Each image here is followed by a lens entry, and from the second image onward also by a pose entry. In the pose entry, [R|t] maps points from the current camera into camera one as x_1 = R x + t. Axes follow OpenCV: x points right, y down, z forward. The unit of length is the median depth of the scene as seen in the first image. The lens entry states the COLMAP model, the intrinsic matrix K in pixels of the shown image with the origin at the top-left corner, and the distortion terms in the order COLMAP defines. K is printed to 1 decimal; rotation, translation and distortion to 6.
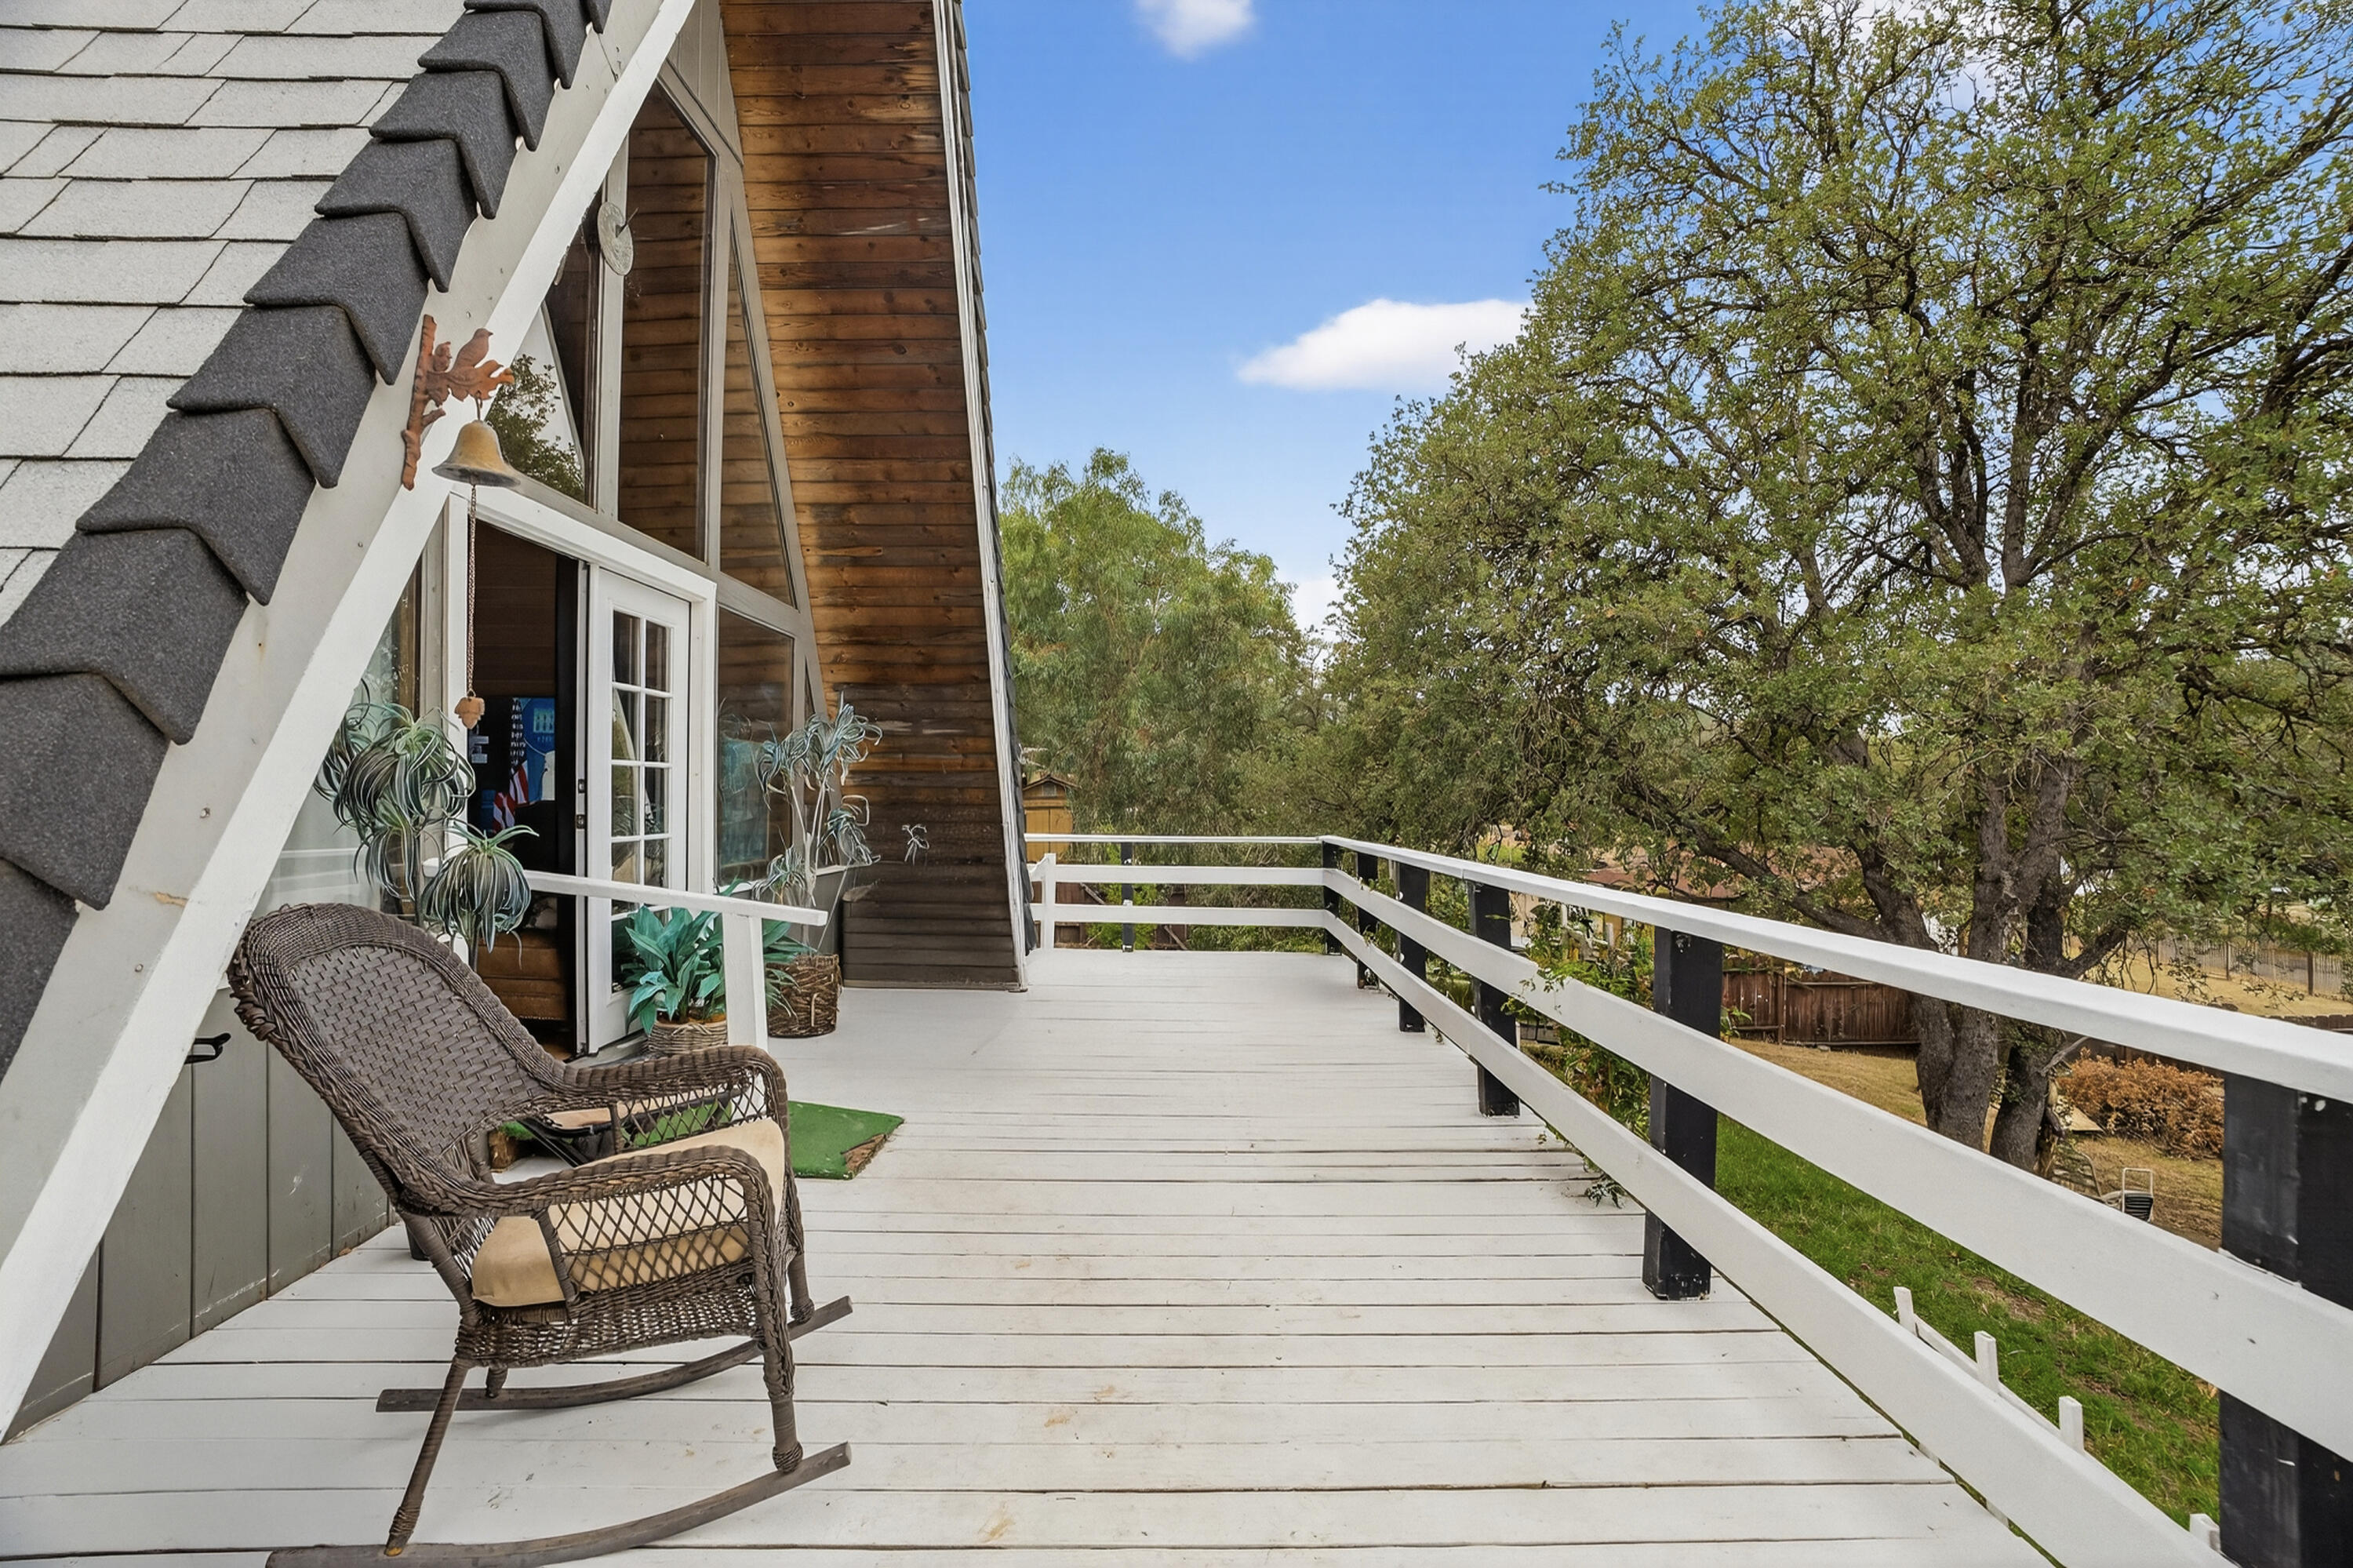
lens RADIAL K [[1079.5, 0, 1176.5], [0, 1079.5, 784.0], [0, 0, 1]] dist [-0.047548, 0.018029]
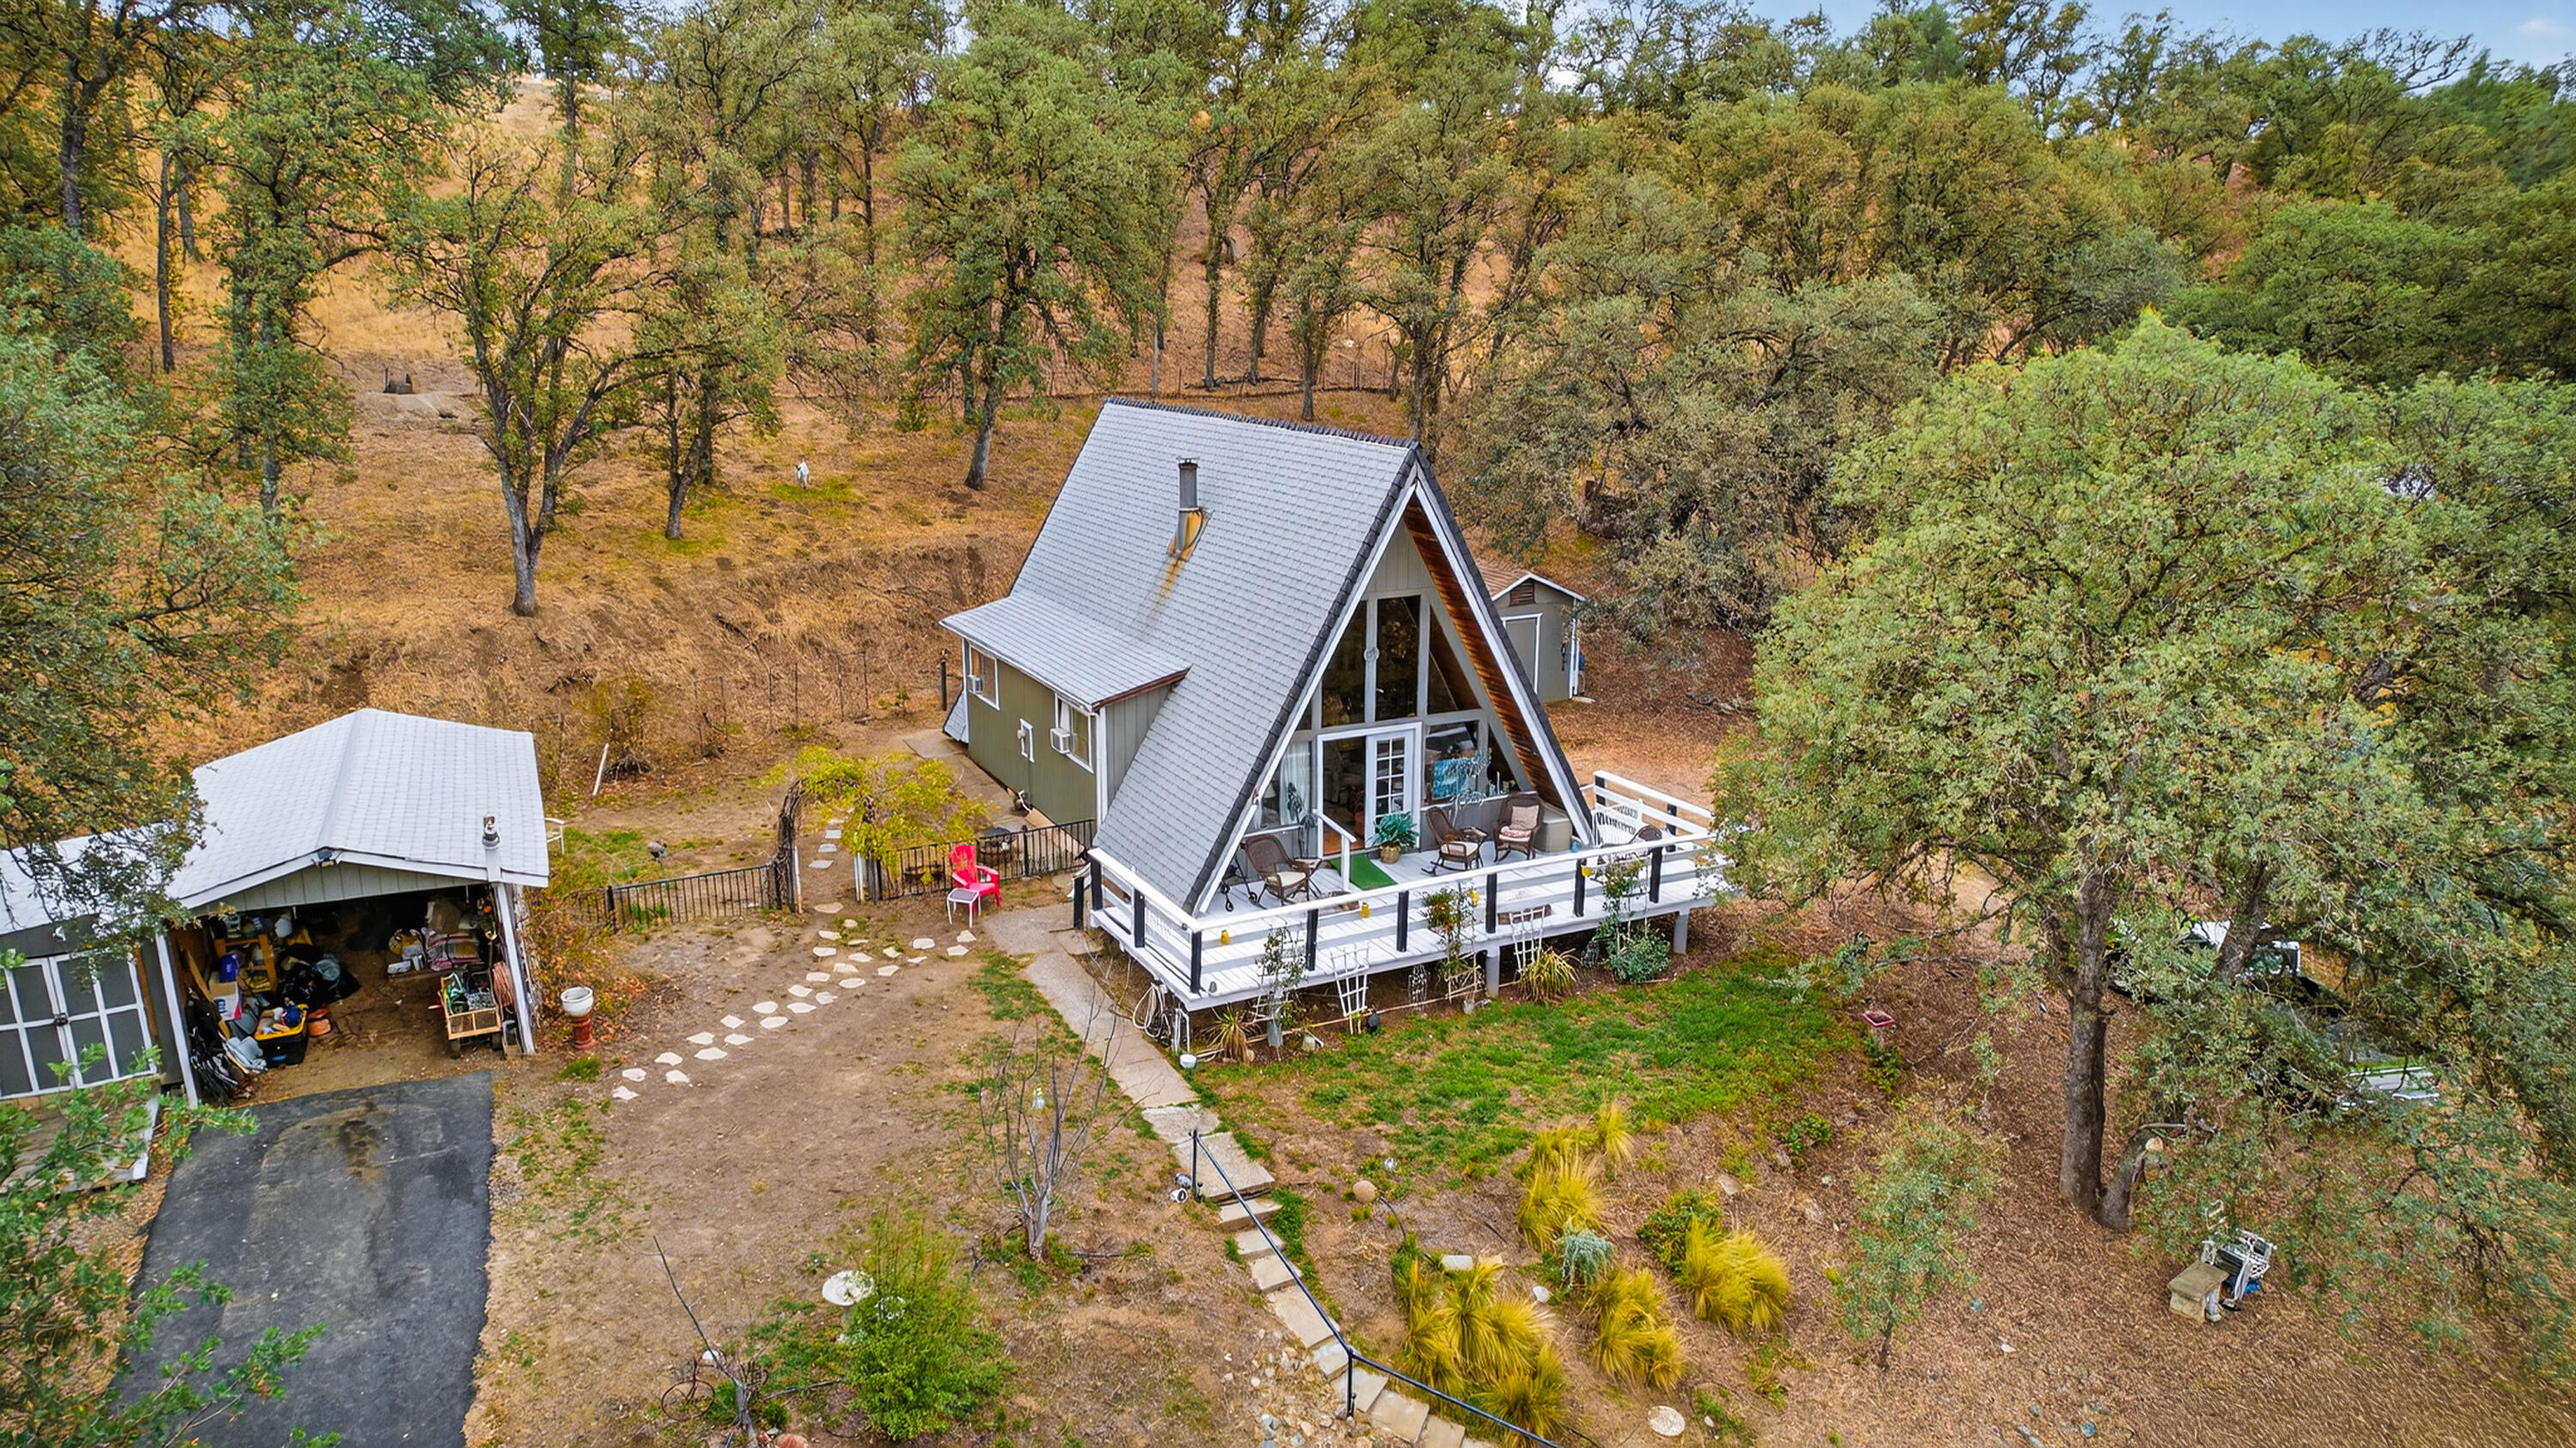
lens RADIAL K [[1669.3, 0, 1288.0], [0, 1669.3, 724.0], [0, 0, 1]] dist [-0.002393, -0.000239]
pose [[0.473235, 0.220046, -0.853012, 3.395362], [0.001406, 0.968111, 0.250517, -1.322259], [0.880935, -0.119752, 0.457834, -1.561318]]
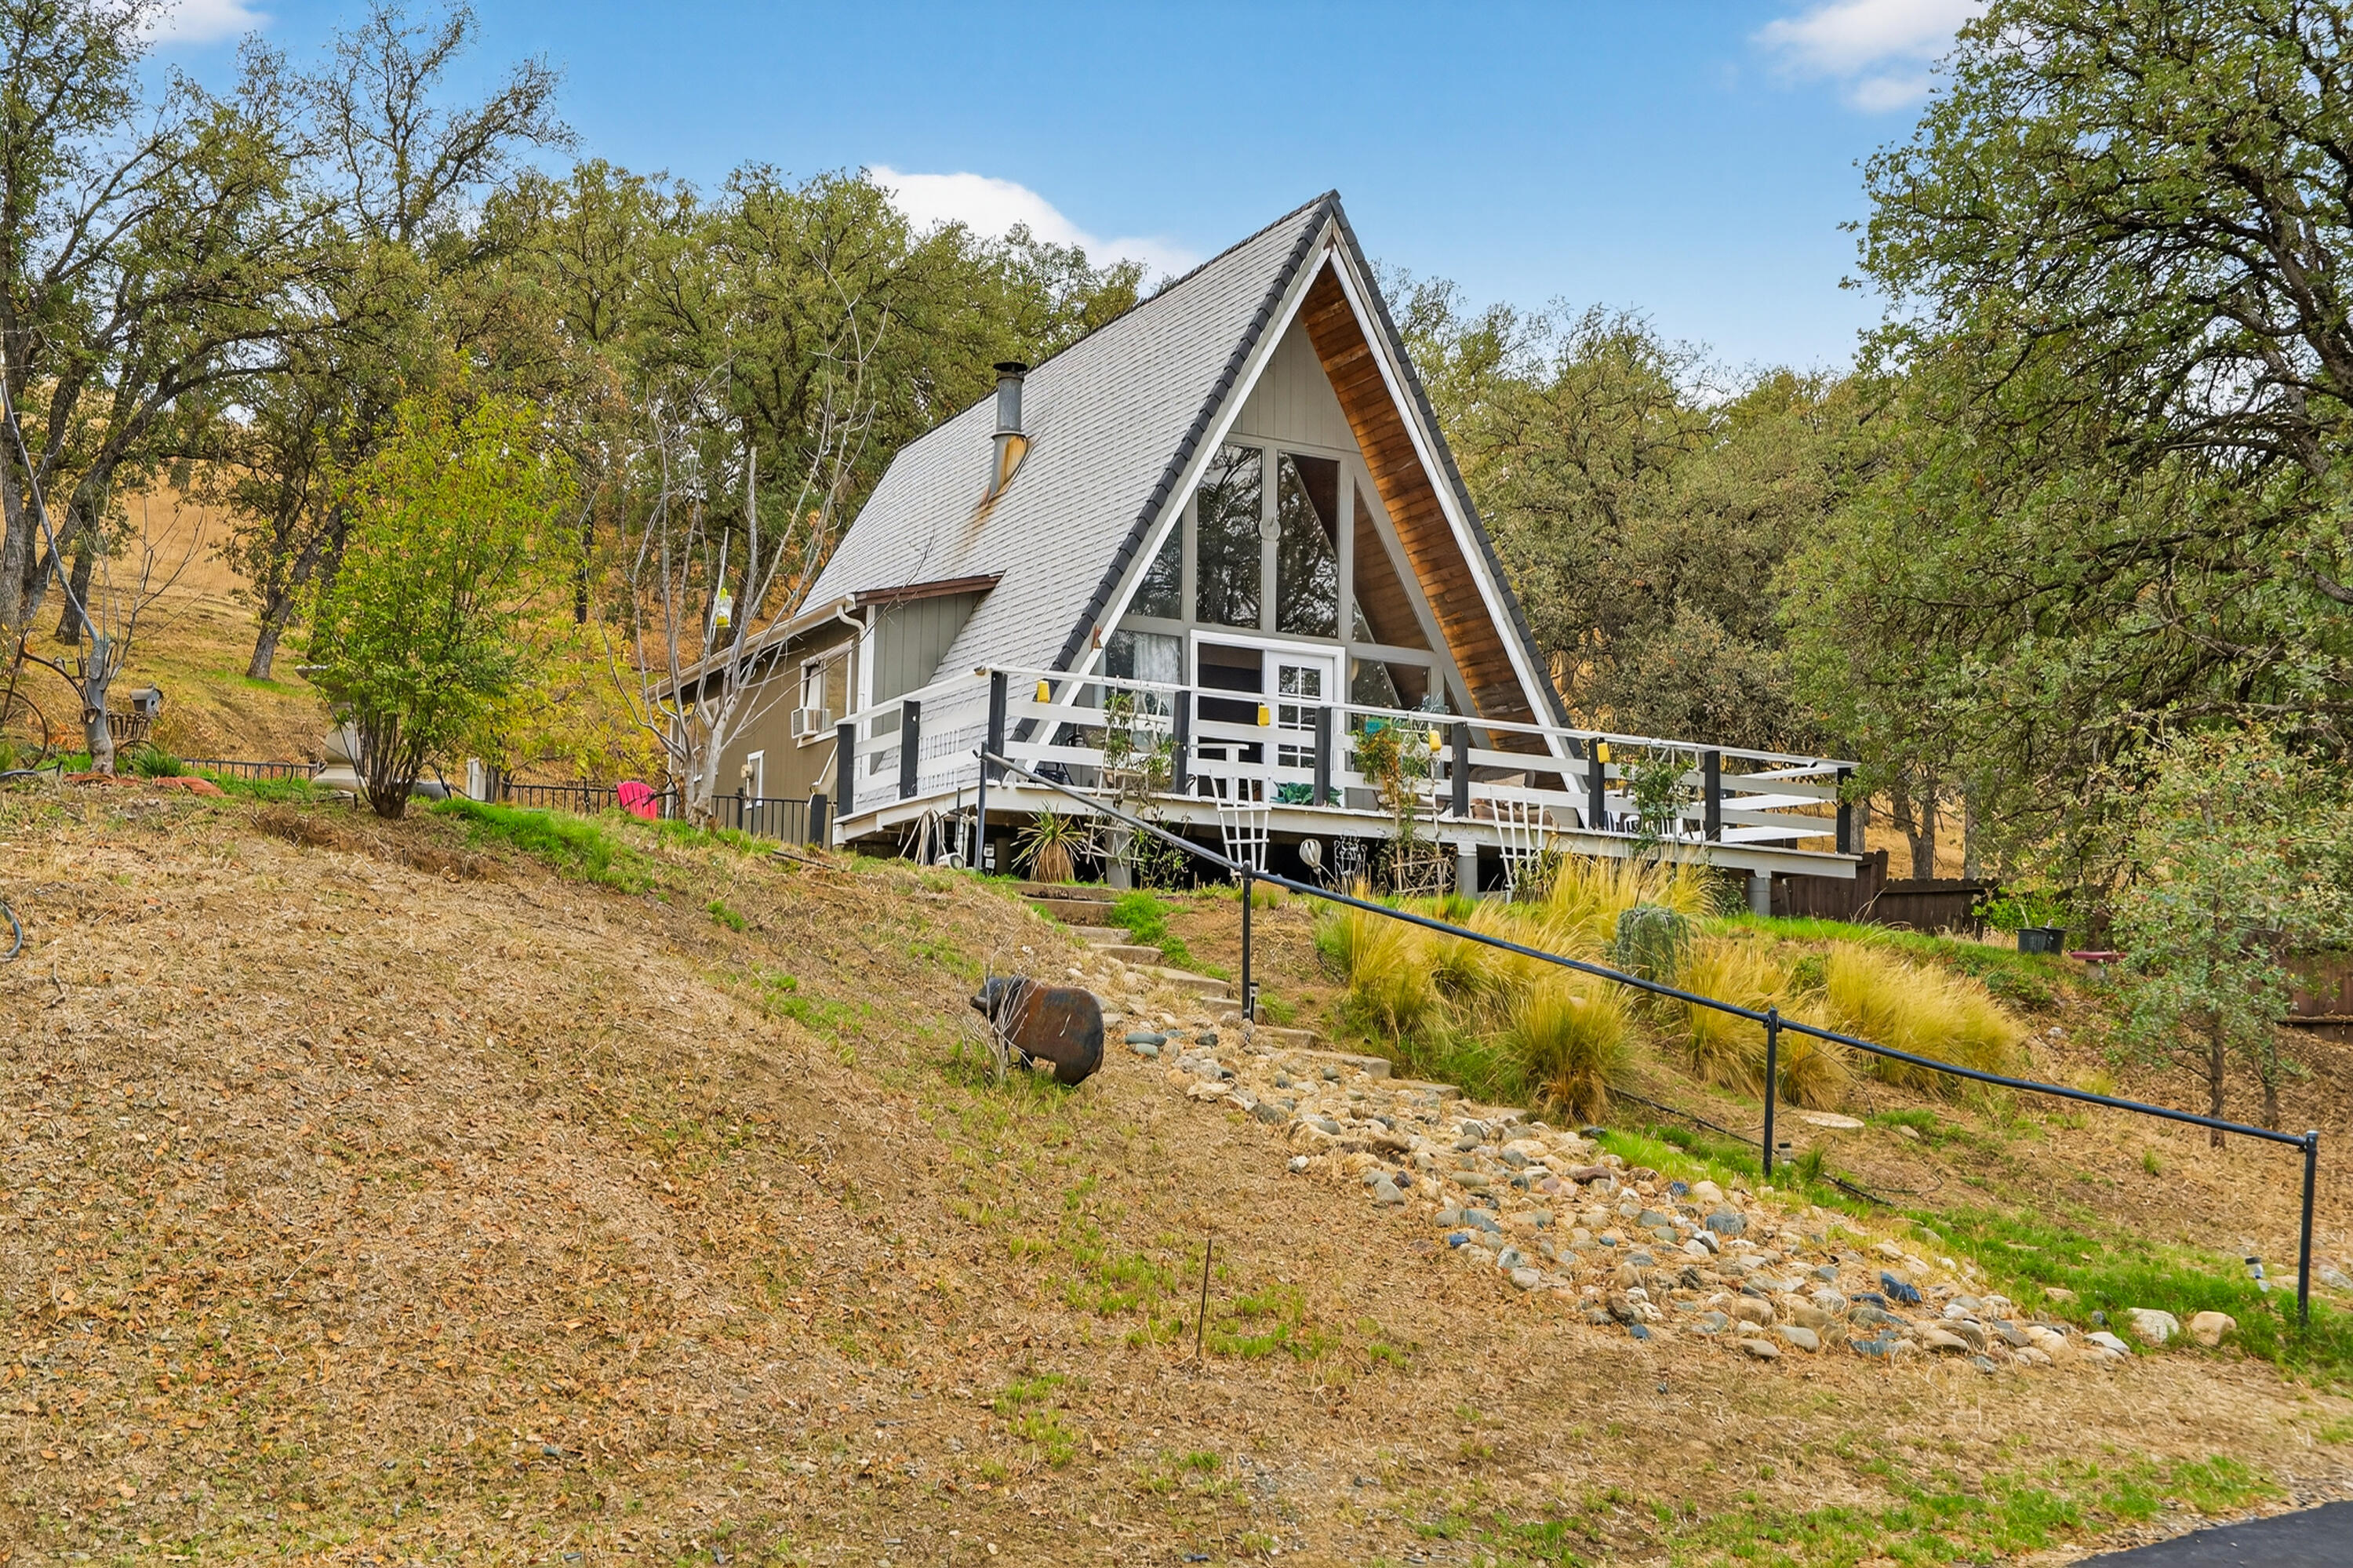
lens RADIAL K [[2263.9, 0, 1176.5], [0, 2263.9, 784.0], [0, 0, 1]] dist [0.129661, 0.003232]
pose [[0.481622, -0.100393, -0.870610, 3.124391], [-0.006317, 0.992994, -0.118000, 0.588719], [0.876356, 0.062331, 0.477613, -1.393272]]
